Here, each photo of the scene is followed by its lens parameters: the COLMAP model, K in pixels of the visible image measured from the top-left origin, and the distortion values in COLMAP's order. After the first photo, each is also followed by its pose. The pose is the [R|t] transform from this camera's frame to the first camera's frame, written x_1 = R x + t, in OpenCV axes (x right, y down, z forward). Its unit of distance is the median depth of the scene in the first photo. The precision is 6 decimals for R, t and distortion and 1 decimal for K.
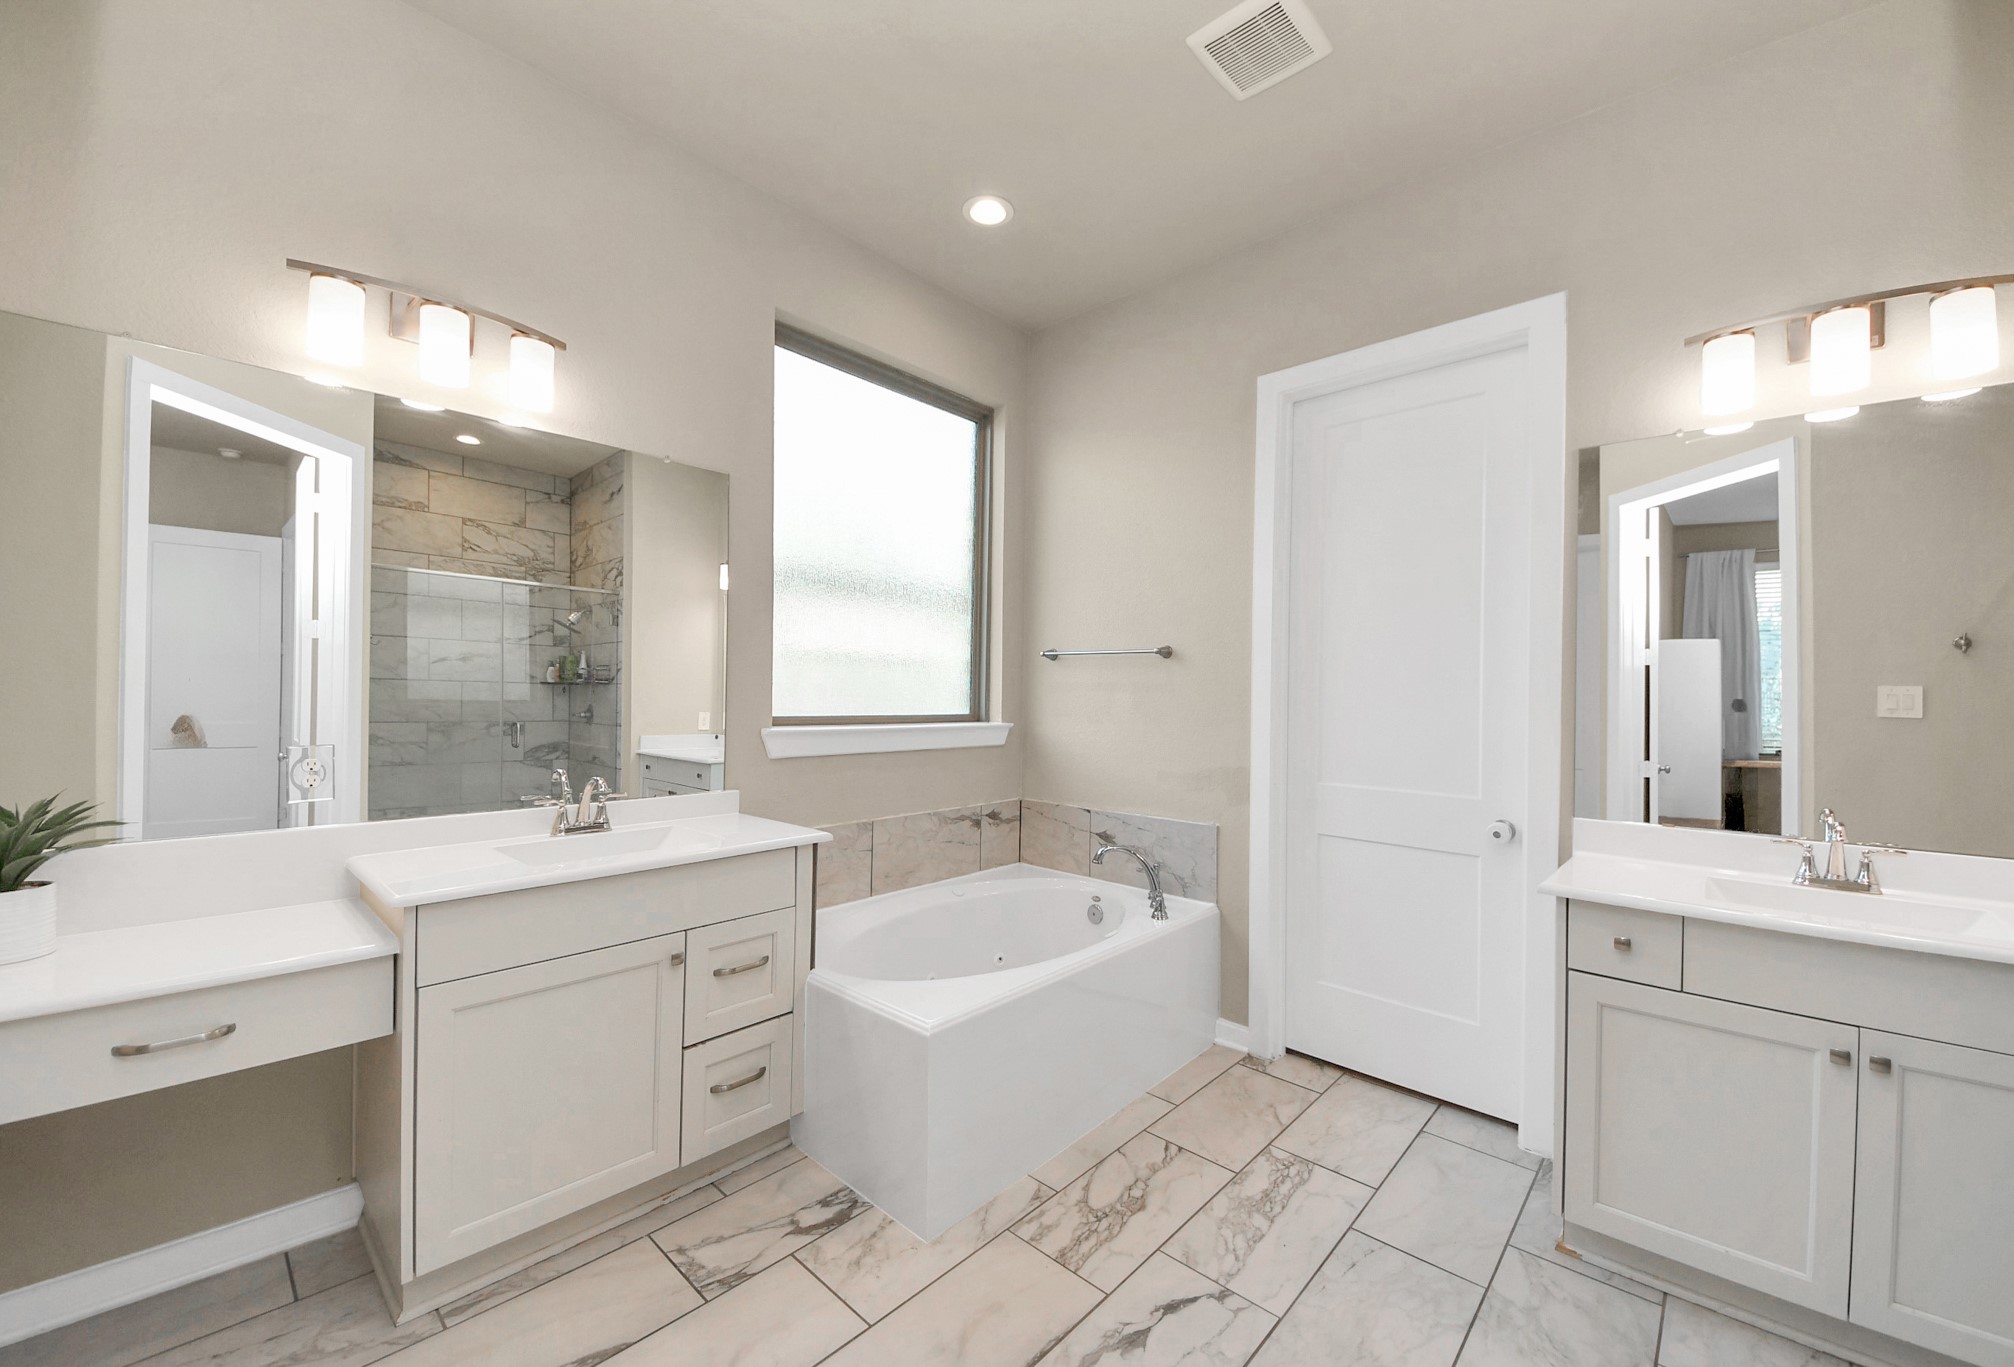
lens RADIAL K [[792.2, 0, 1011.6], [0, 792.2, 692.6], [0, 0, 1]] dist [0.000598, -0.002385]
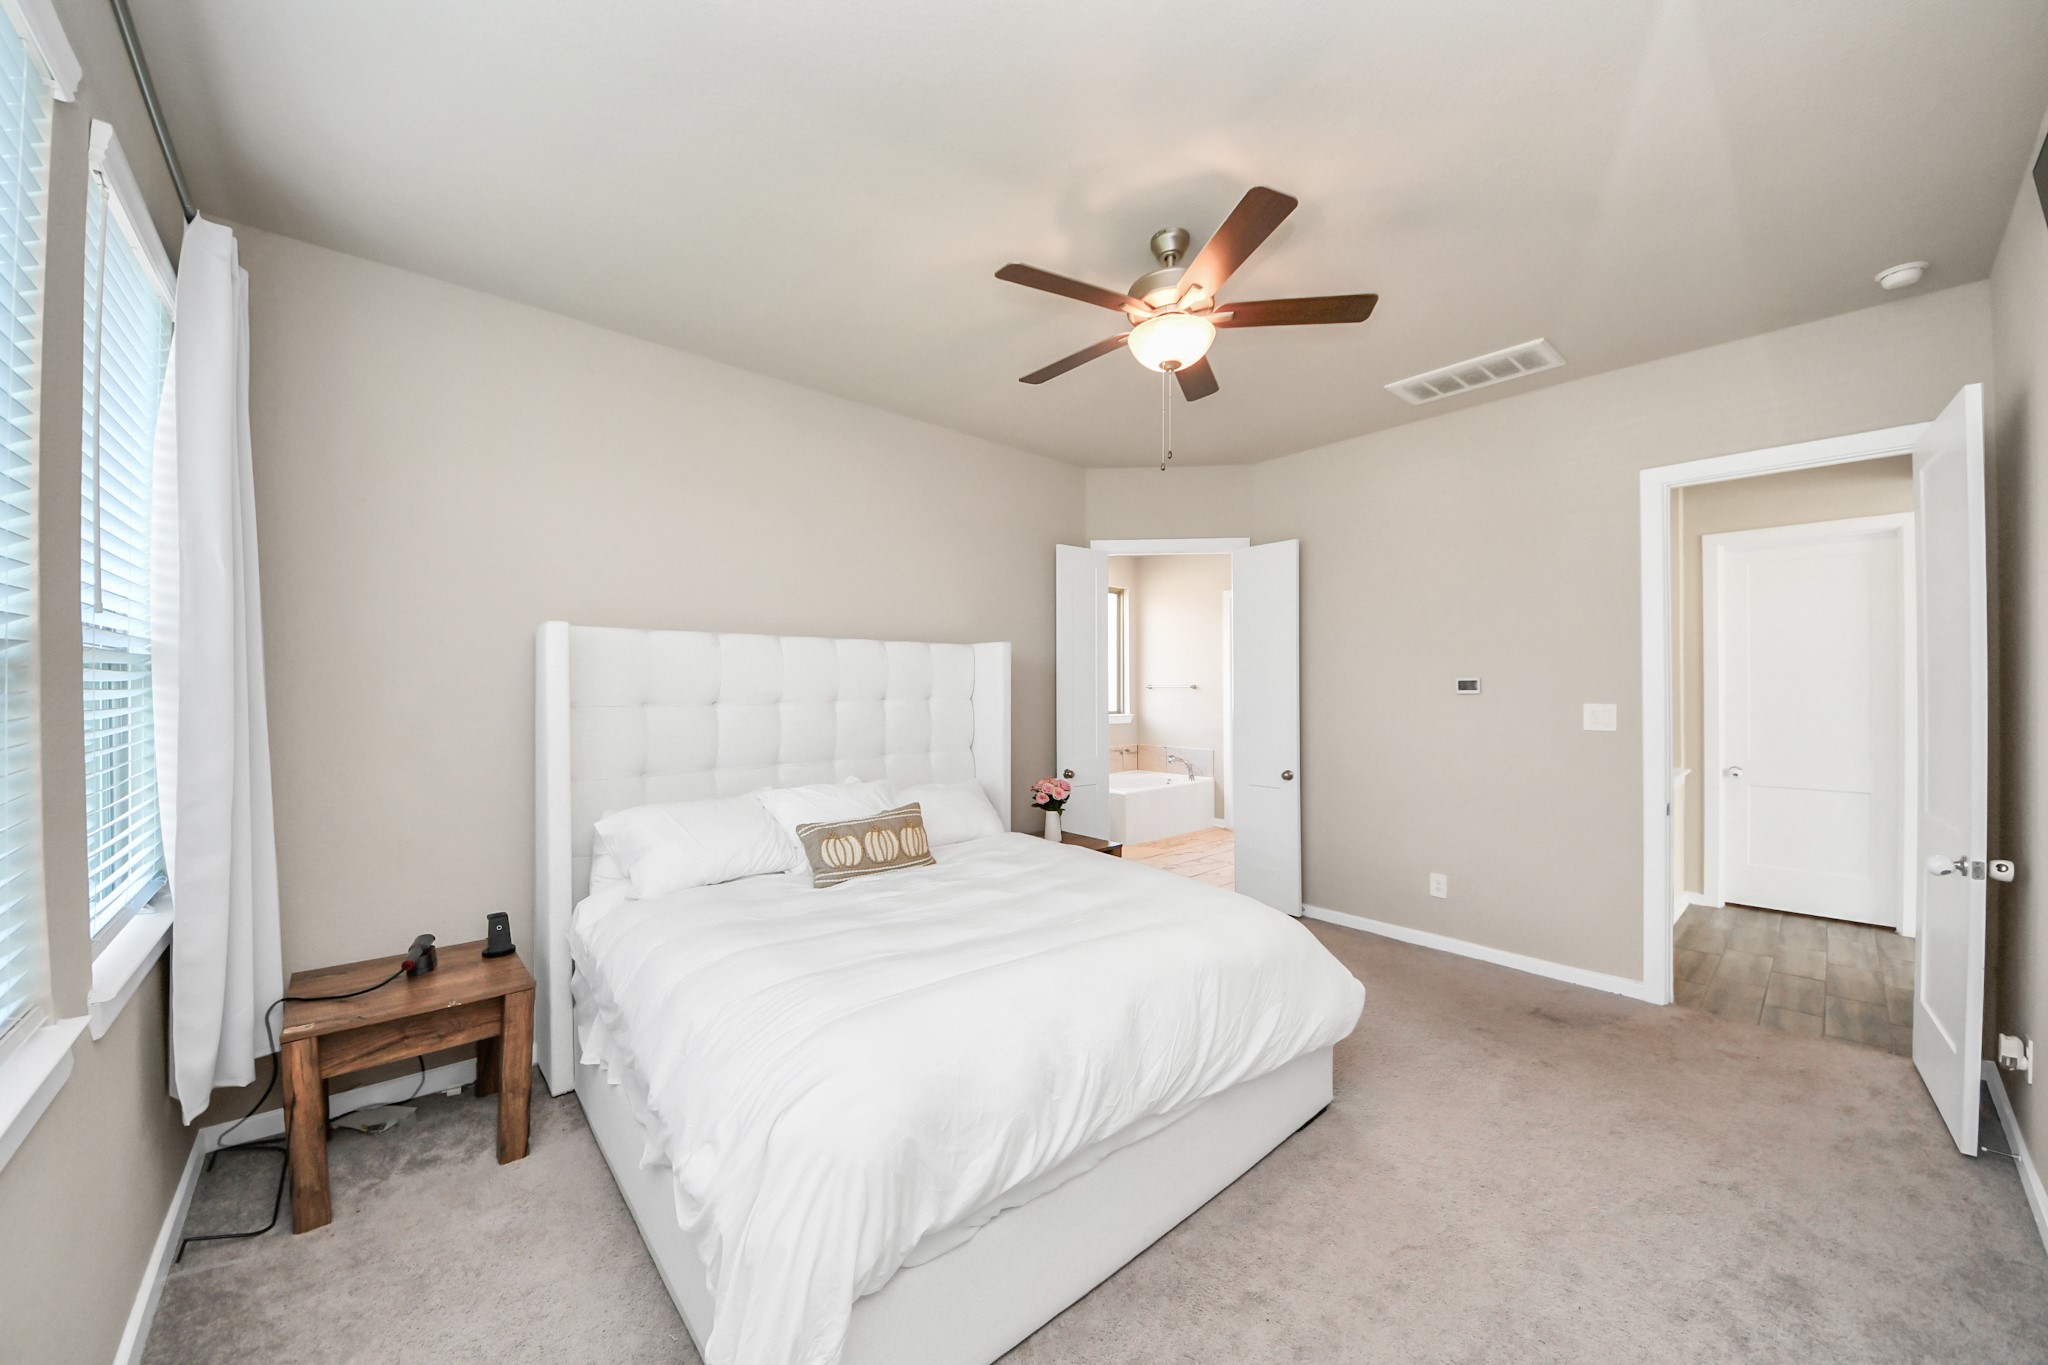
lens RADIAL K [[738.6, 0, 1013.6], [0, 738.6, 691.5], [0, 0, 1]] dist [-0.000856, -0.001645]
pose [[0.995213, -0.019766, -0.095710, -0.202586], [0.019869, 0.999803, 0.000119, -0.054245], [0.095688, -0.002020, 0.995409, -1.805226]]
